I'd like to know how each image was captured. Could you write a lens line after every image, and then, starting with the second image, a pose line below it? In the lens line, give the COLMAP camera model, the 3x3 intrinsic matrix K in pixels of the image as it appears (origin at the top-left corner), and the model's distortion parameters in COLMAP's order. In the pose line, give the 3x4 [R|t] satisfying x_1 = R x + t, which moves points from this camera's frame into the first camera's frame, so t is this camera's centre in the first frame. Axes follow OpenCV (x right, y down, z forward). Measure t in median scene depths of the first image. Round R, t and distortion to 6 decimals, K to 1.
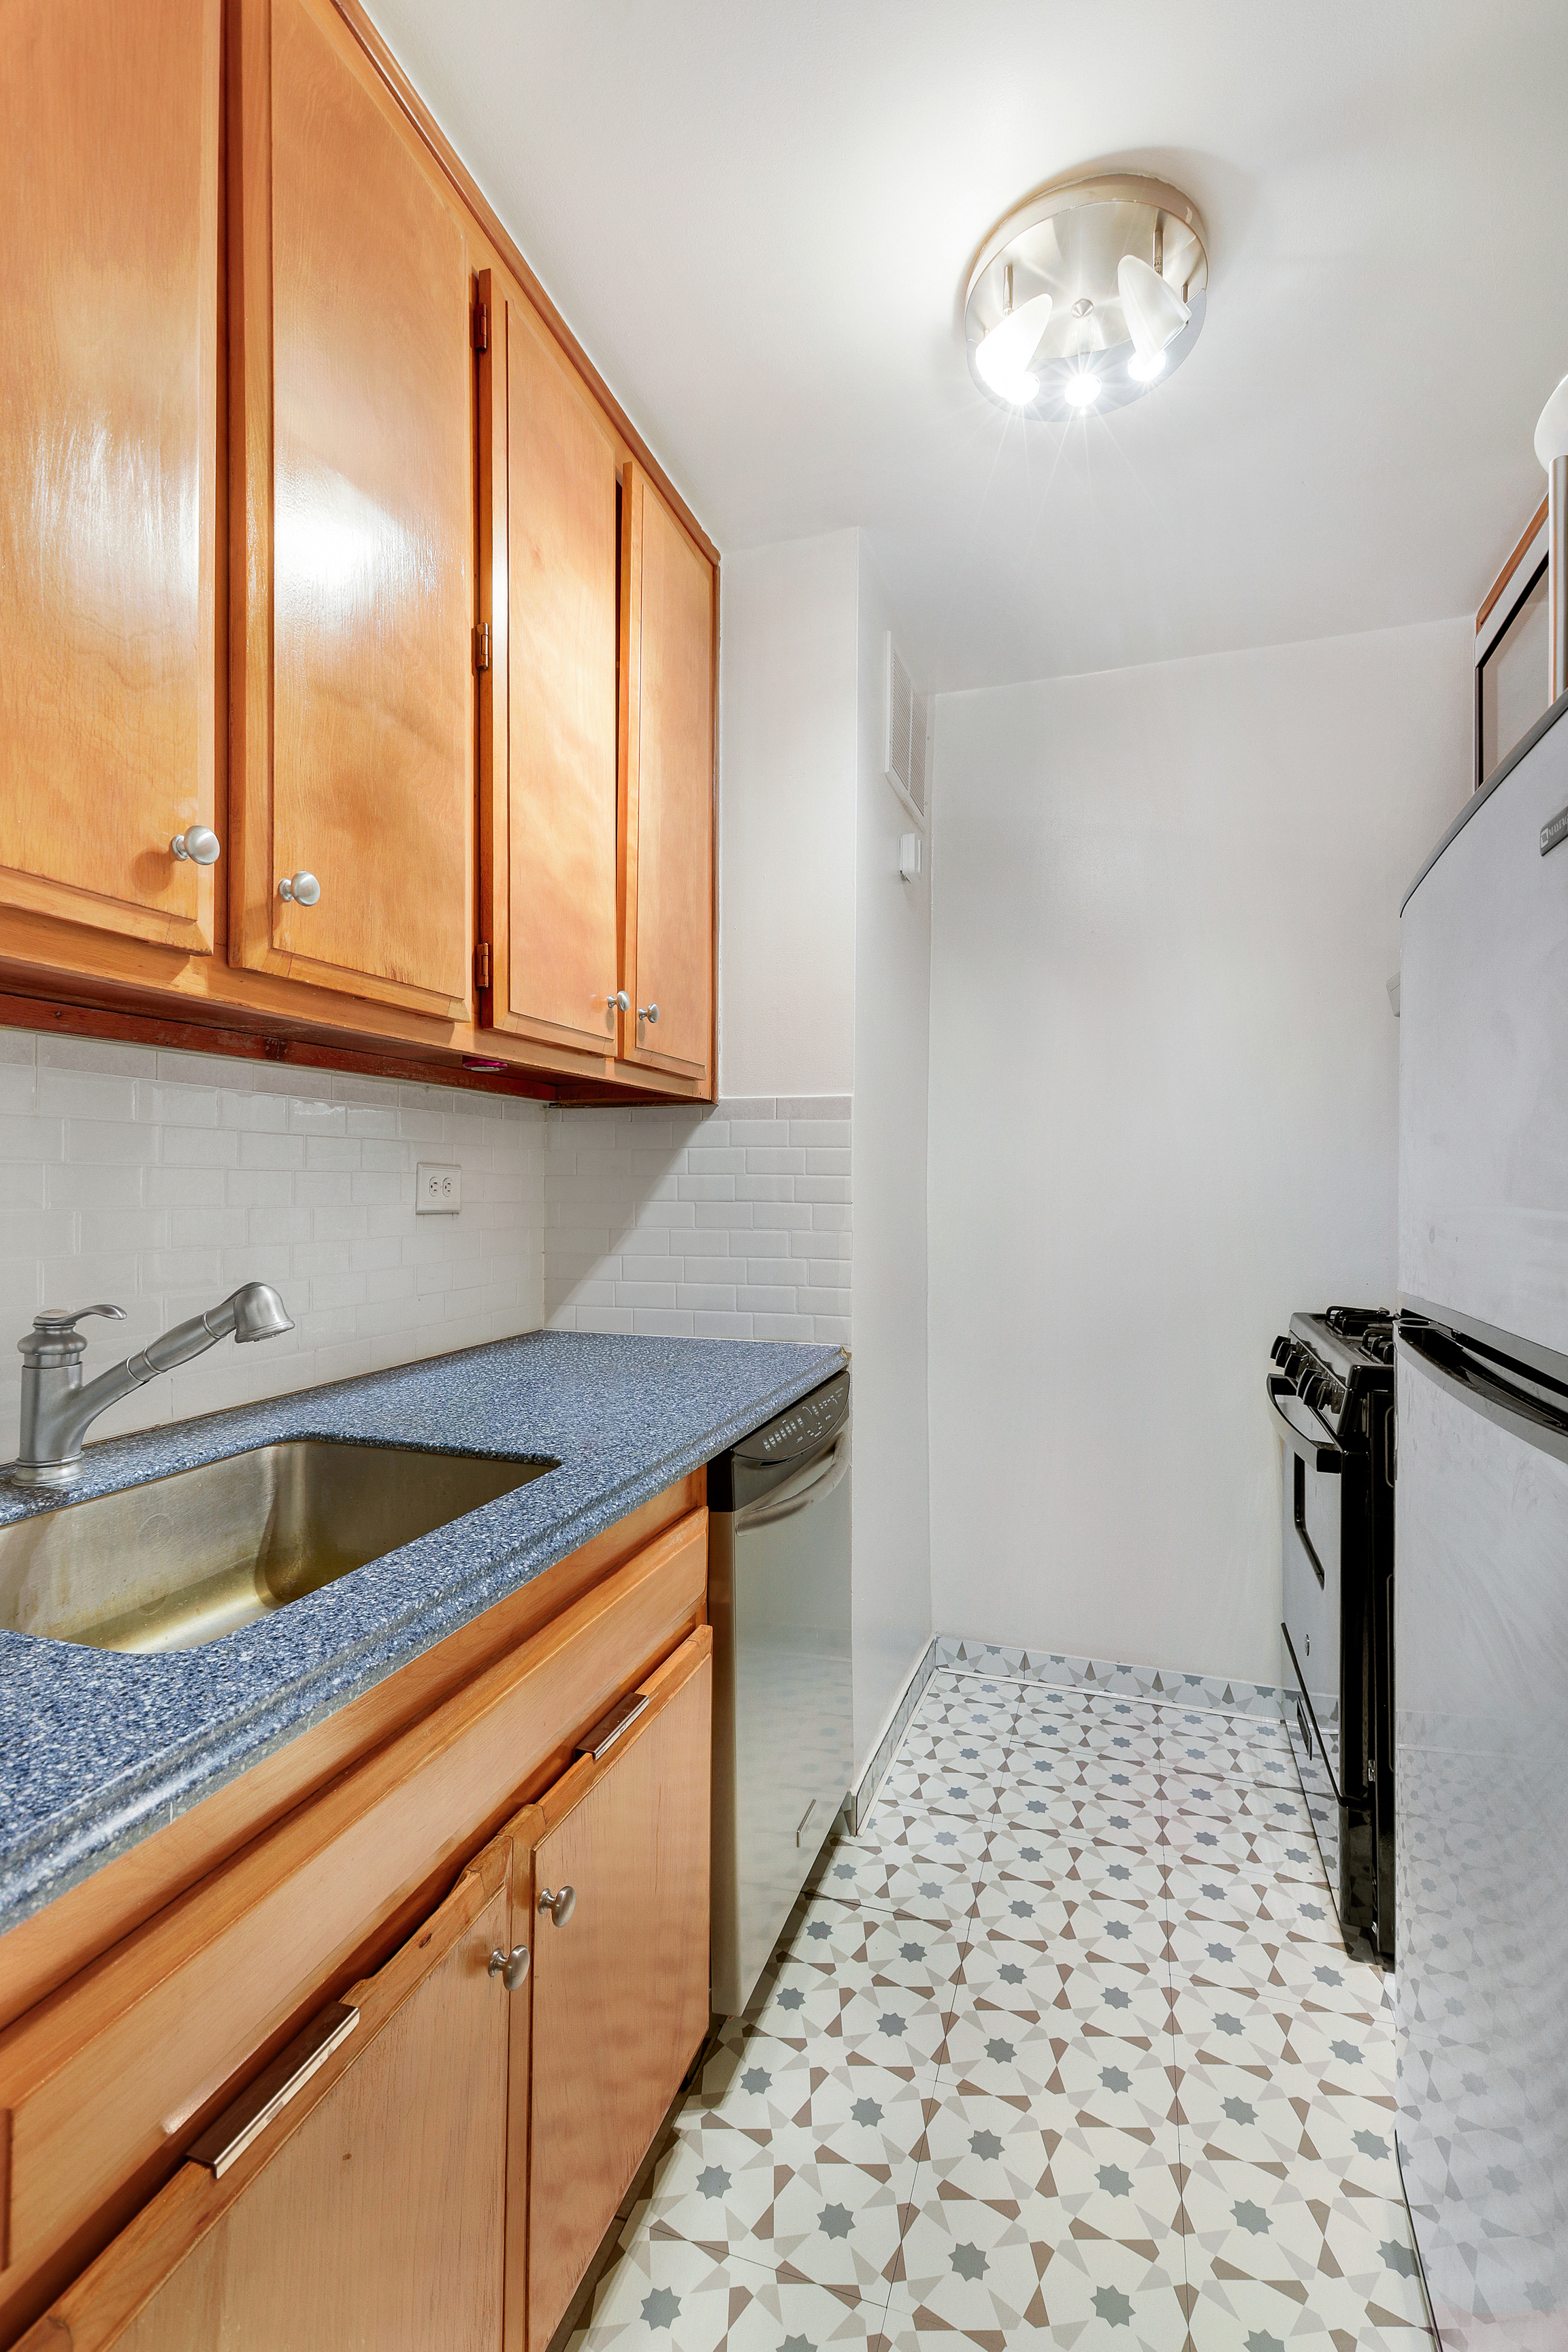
lens RADIAL K [[1075.2, 0, 778.2], [0, 1075.2, 1185.2], [0, 0, 1]] dist [0.003645, 0.003715]
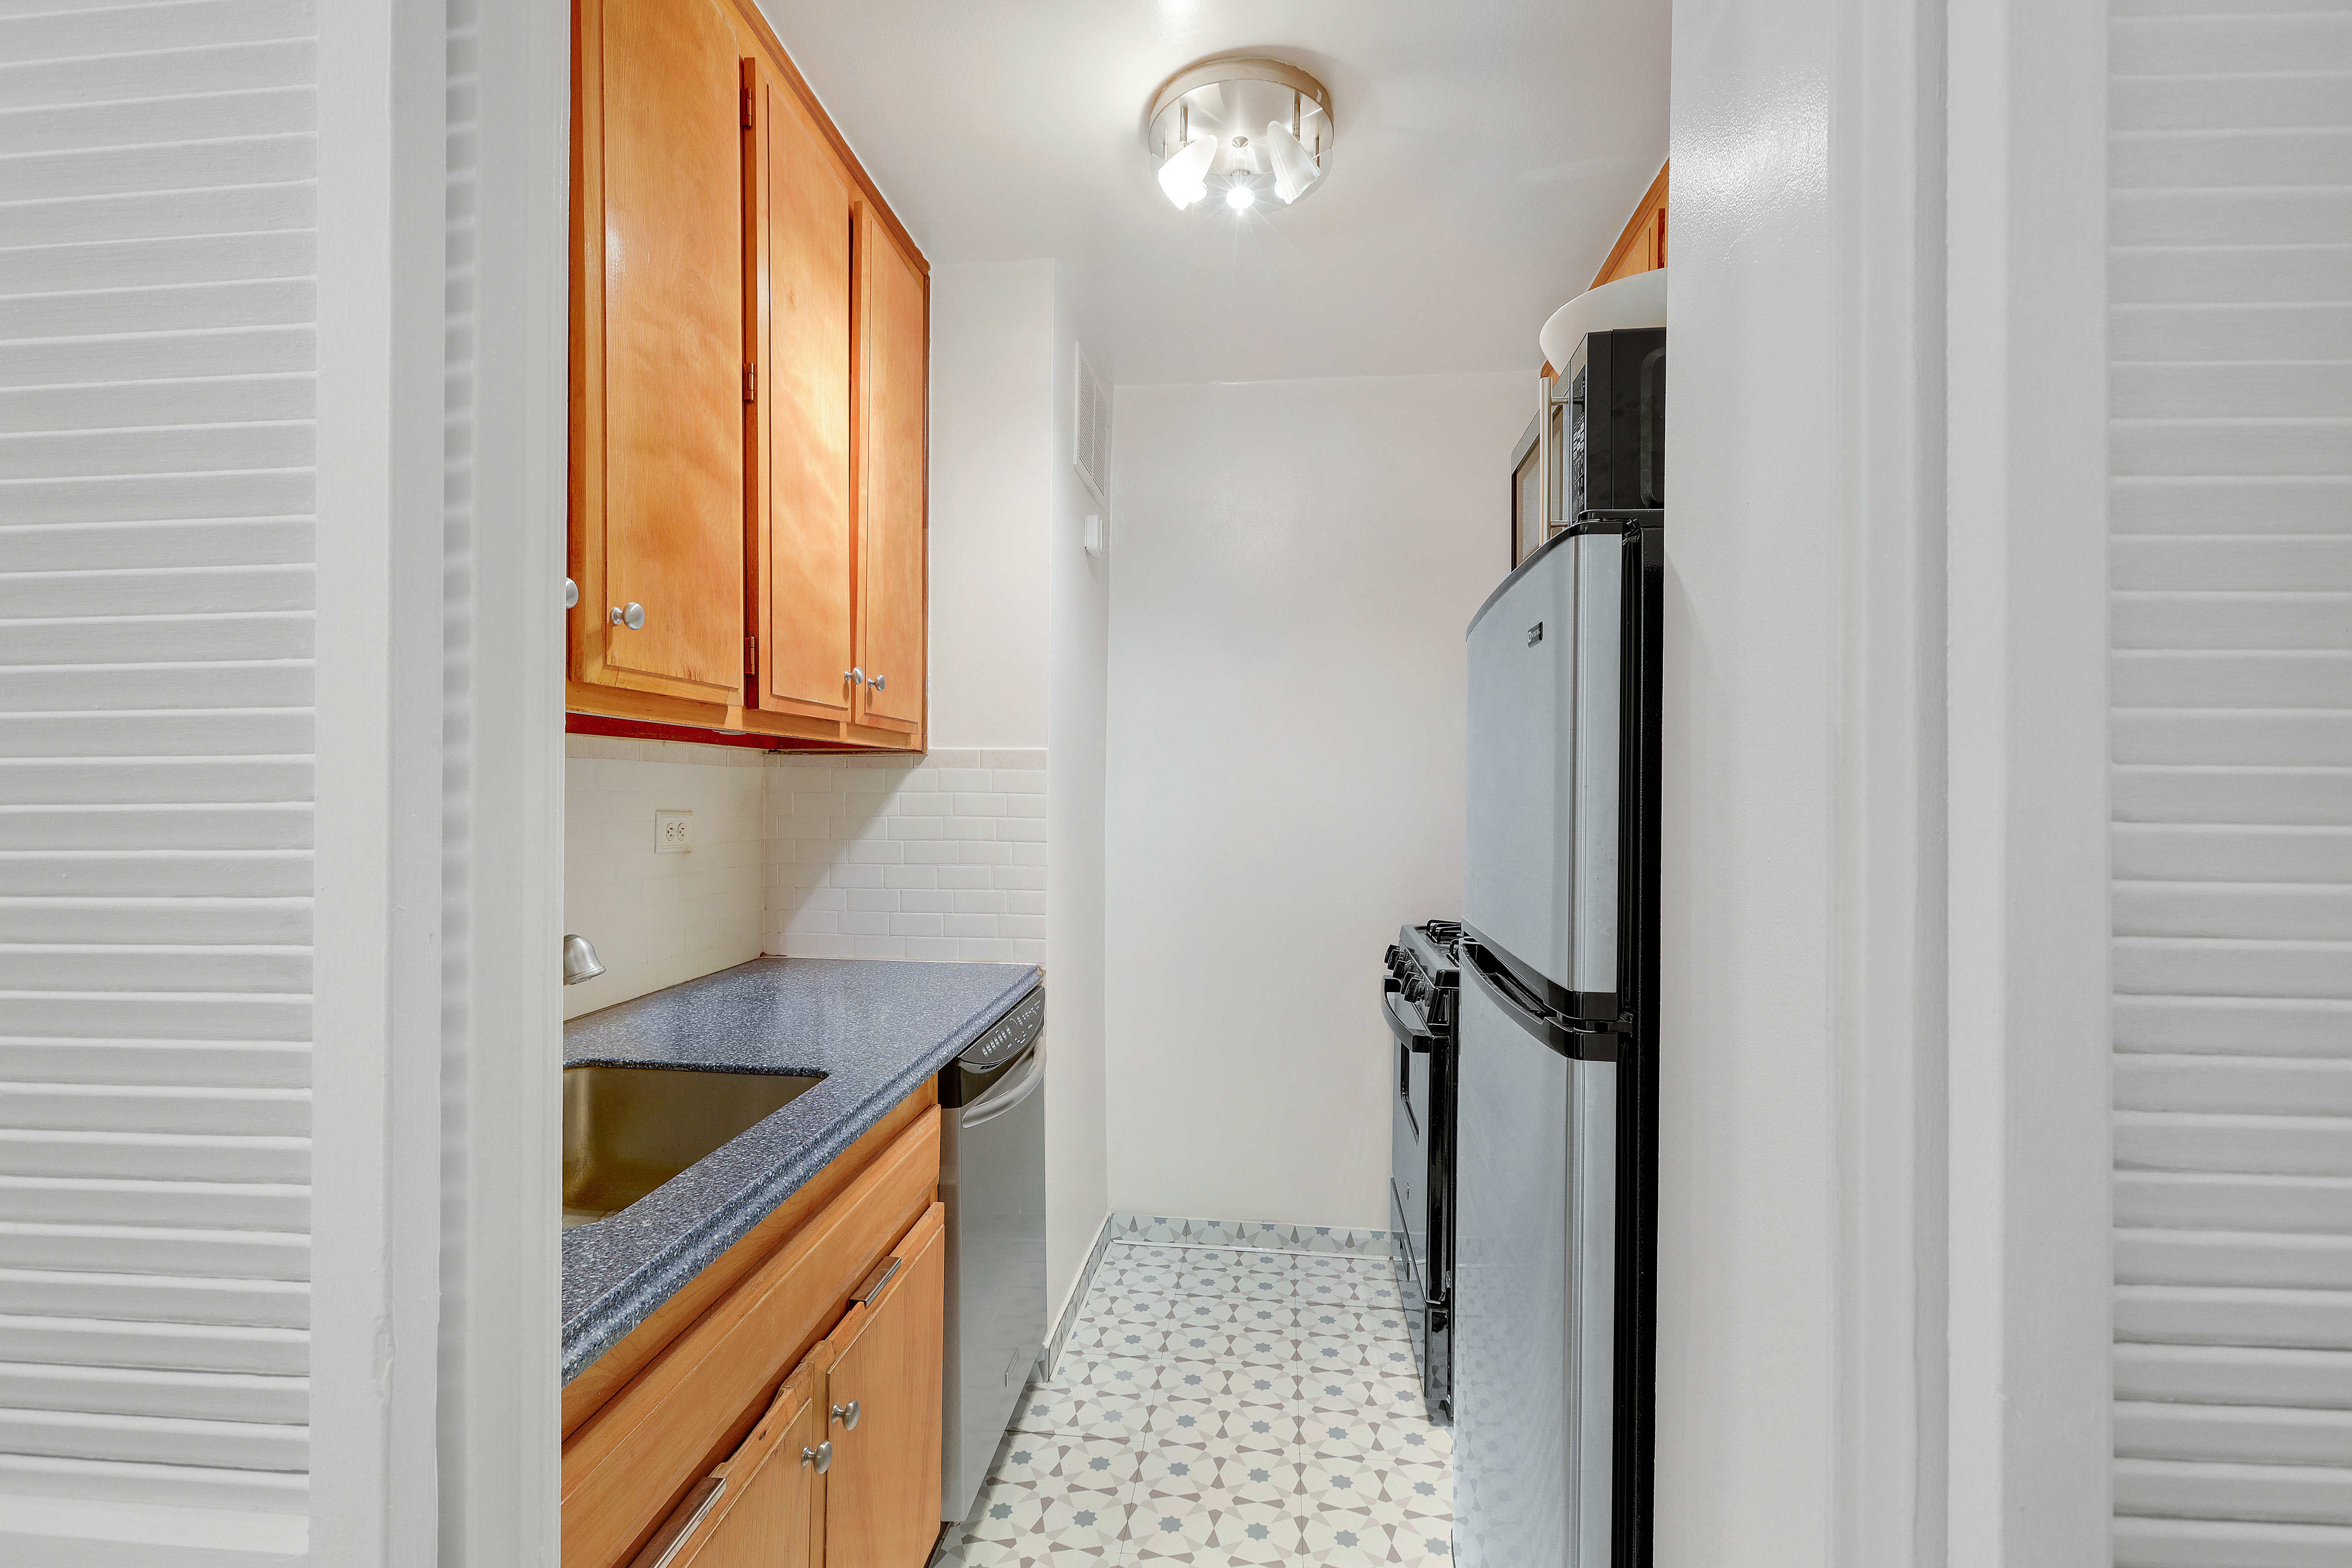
lens RADIAL K [[1075.2, 0, 1168.8], [0, 1075.2, 782.3], [0, 0, 1]] dist [0.003645, 0.003715]
pose [[0.976874, 0.007263, 0.213691, -0.065846], [-0.005871, 0.999957, -0.007147, -0.051268], [-0.213734, 0.005727, 0.976875, -0.214091]]
